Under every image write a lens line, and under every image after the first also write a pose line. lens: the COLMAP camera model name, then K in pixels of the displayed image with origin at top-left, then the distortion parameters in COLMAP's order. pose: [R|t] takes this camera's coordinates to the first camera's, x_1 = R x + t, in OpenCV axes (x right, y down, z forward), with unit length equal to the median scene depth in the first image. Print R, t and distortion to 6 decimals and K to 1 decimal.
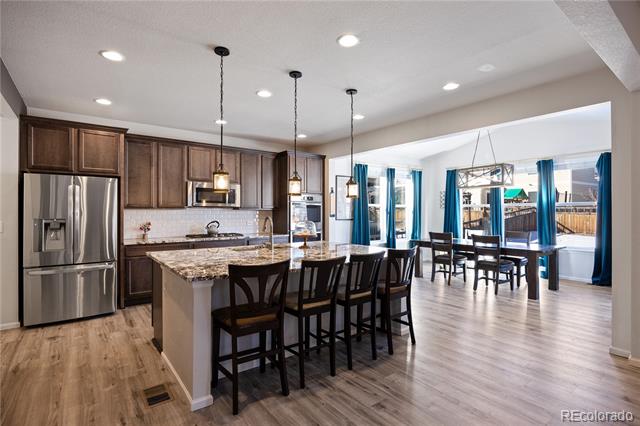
lens RADIAL K [[319.9, 0, 320.0], [0, 319.9, 213.0], [0, 0, 1]] dist [-0.016341, 0.000494]
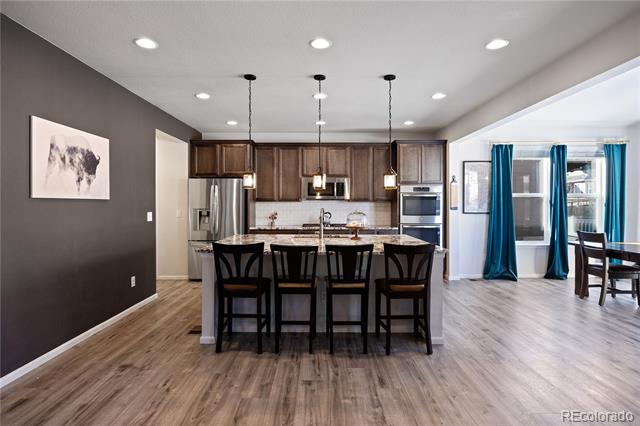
lens RADIAL K [[347.7, 0, 318.9], [0, 347.7, 204.9], [0, 0, 1]] dist [-0.006186, -0.001587]
pose [[0.793196, 0.000732, -0.608967, 0.419781], [-0.001665, 0.999998, -0.000965, 0.001028], [0.608965, 0.001779, 0.793195, 0.037379]]
